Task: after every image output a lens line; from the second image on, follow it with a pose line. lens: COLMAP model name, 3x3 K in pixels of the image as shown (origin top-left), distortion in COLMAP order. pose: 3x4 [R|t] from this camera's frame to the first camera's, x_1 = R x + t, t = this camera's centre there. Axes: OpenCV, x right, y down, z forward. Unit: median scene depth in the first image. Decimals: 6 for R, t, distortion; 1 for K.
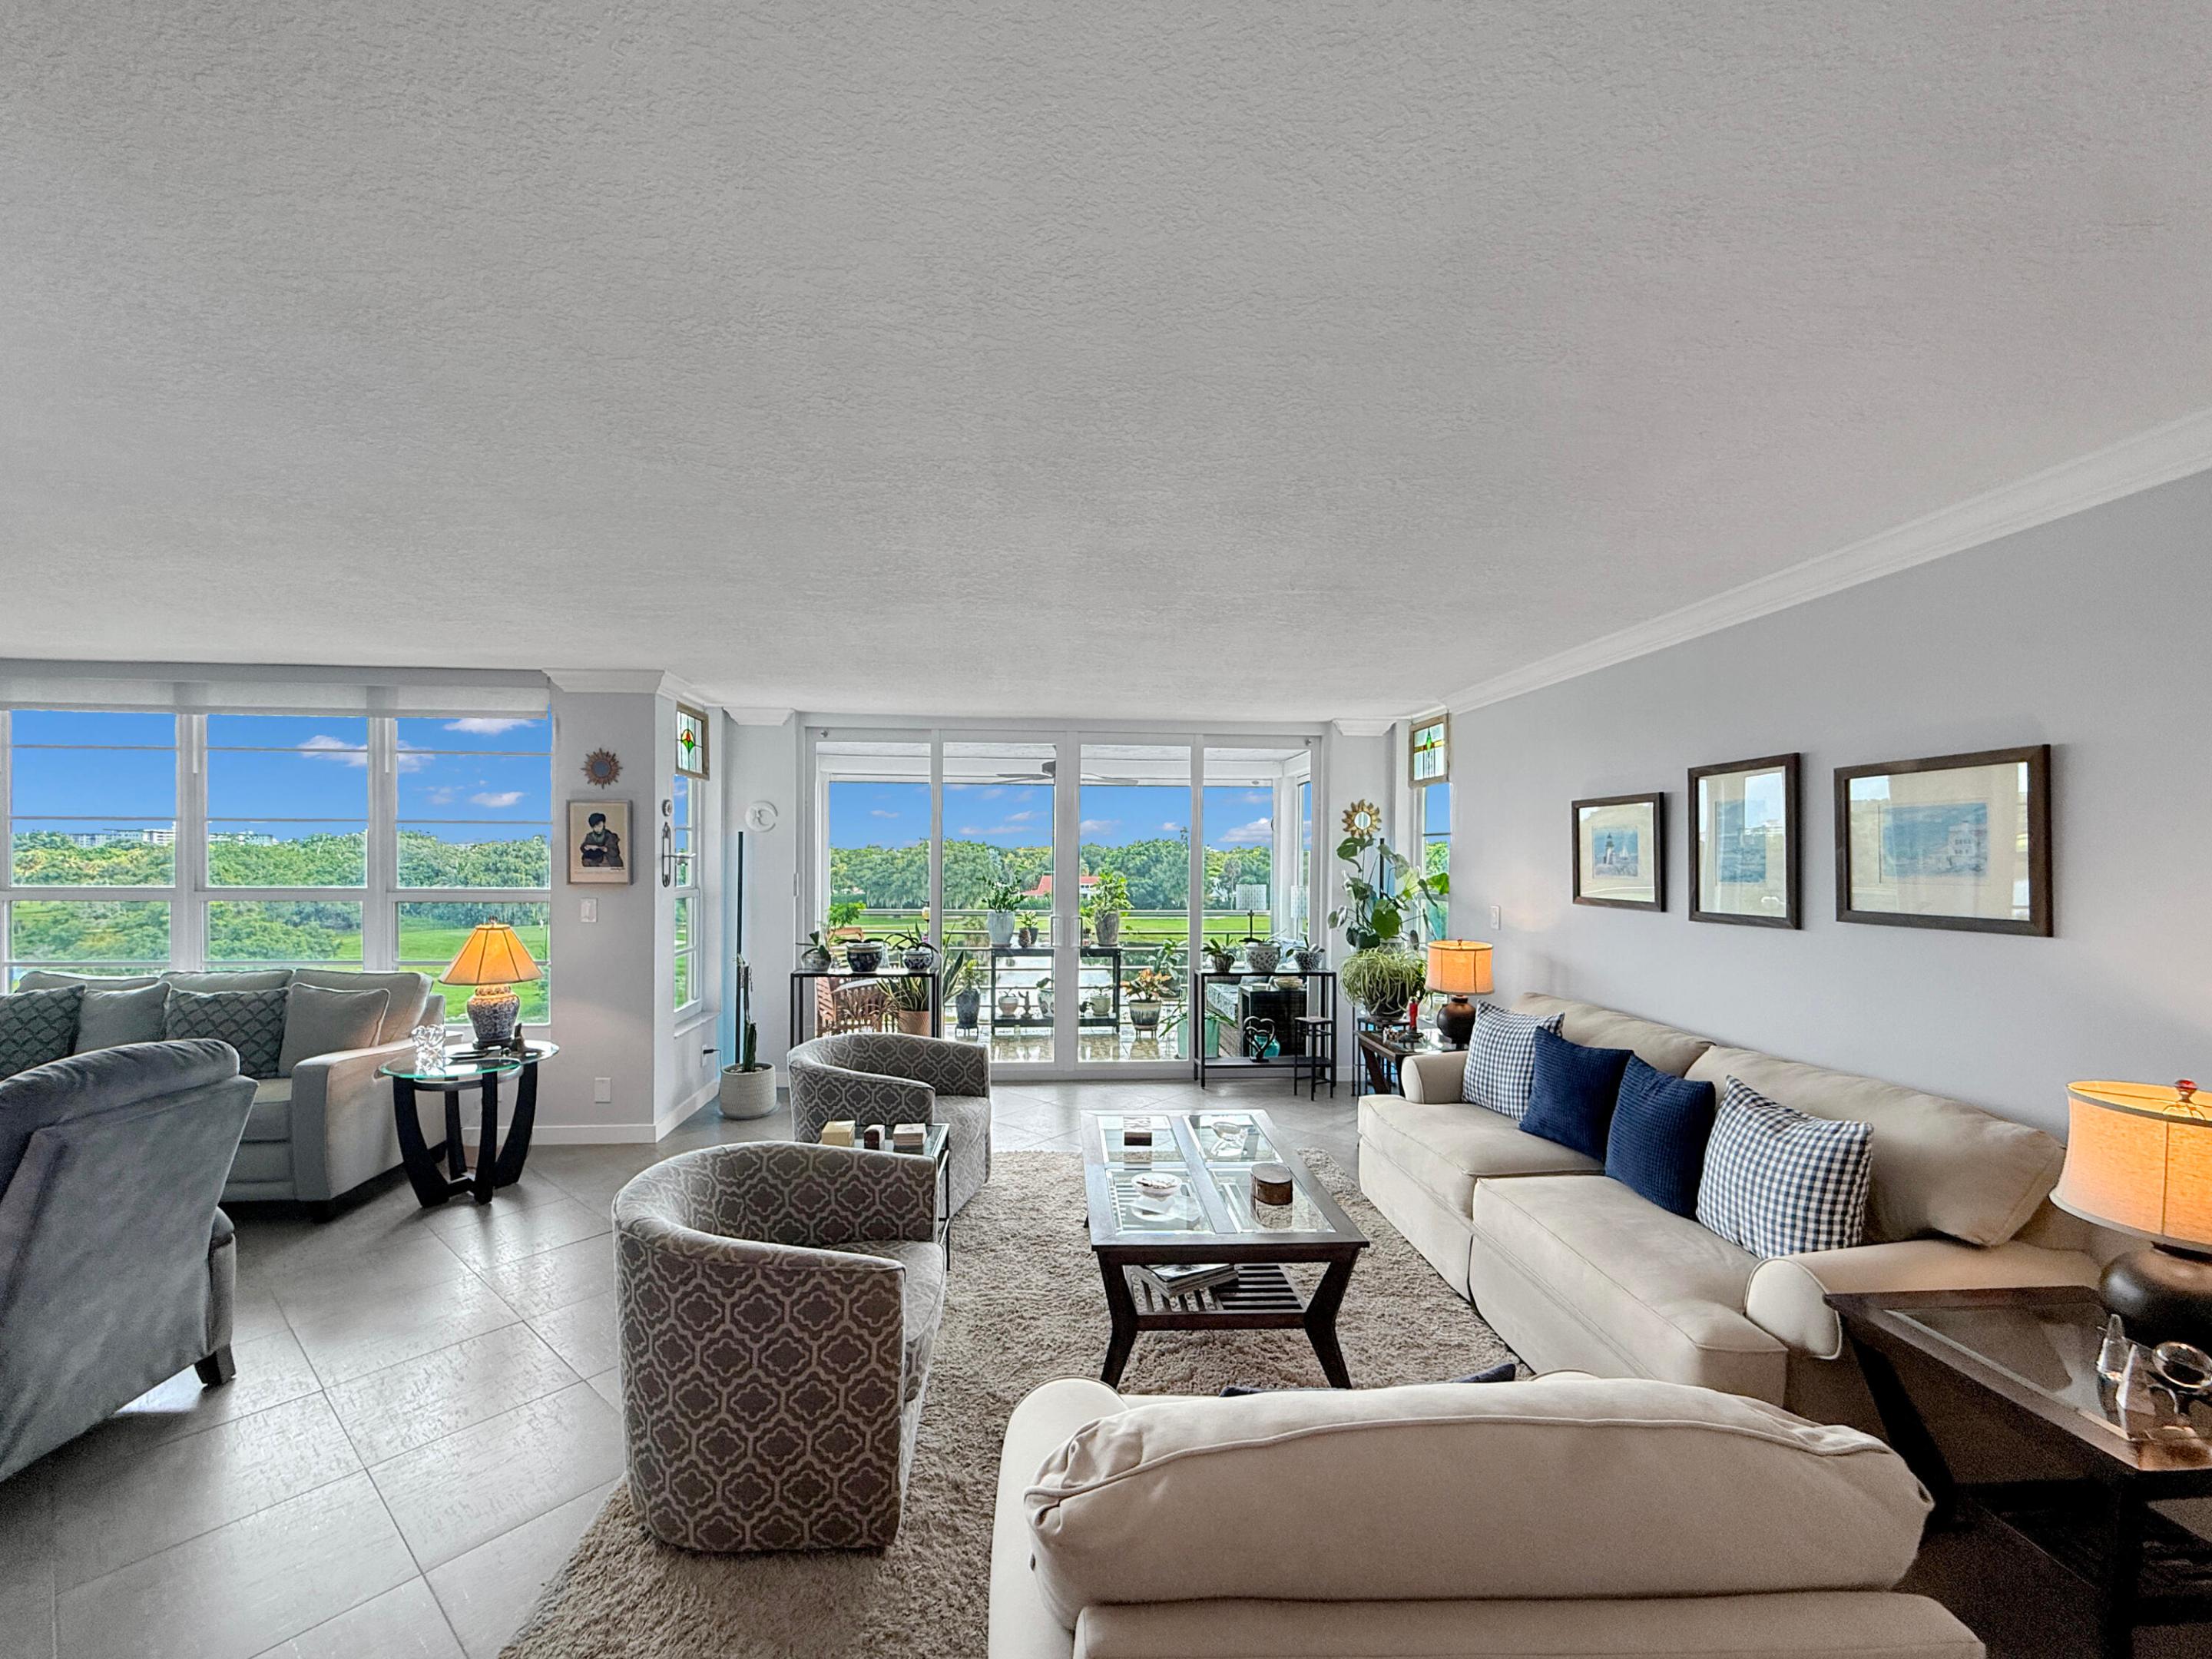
lens RADIAL K [[909.6, 0, 1111.8], [0, 909.6, 863.8], [0, 0, 1]] dist [-0.002556, -0.000046]
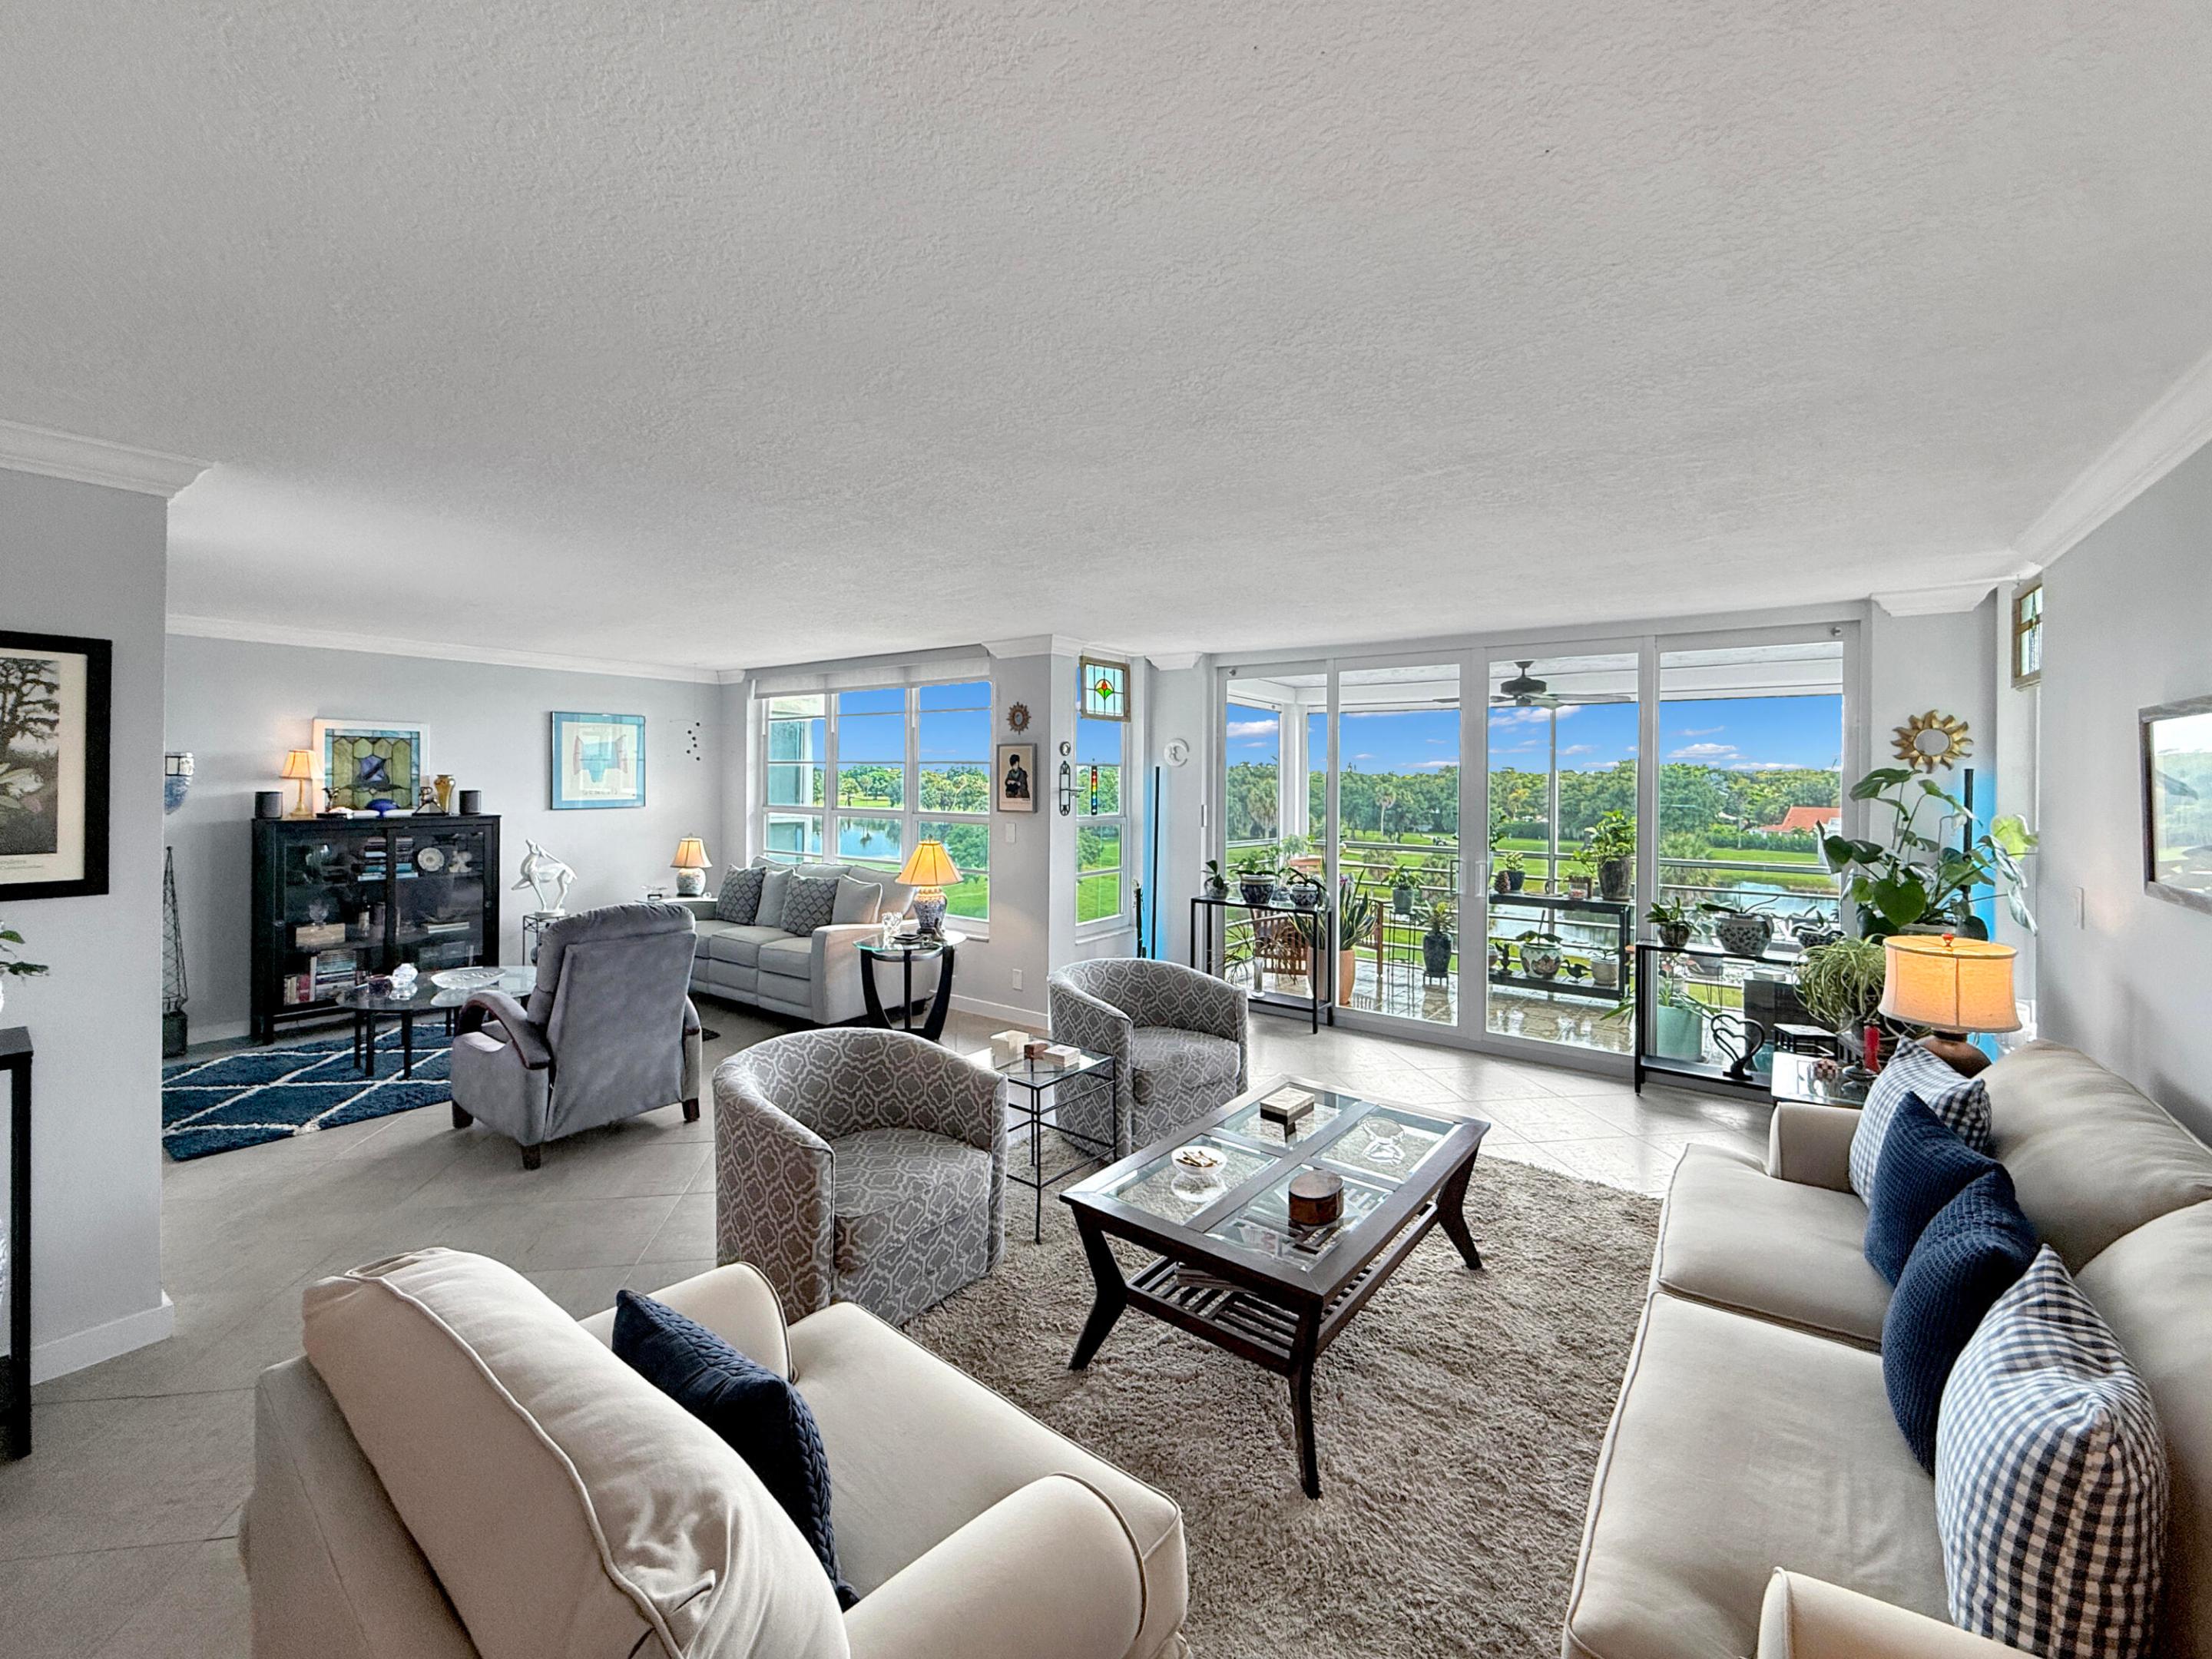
lens RADIAL K [[925.6, 0, 1109.8], [0, 925.6, 774.4], [0, 0, 1]] dist [-0.001053, -0.000004]
pose [[0.746329, -0.000490, -0.665577, 0.361229], [-0.009317, 0.999894, -0.011183, -0.015421], [0.665512, 0.014548, 0.746246, 0.143407]]
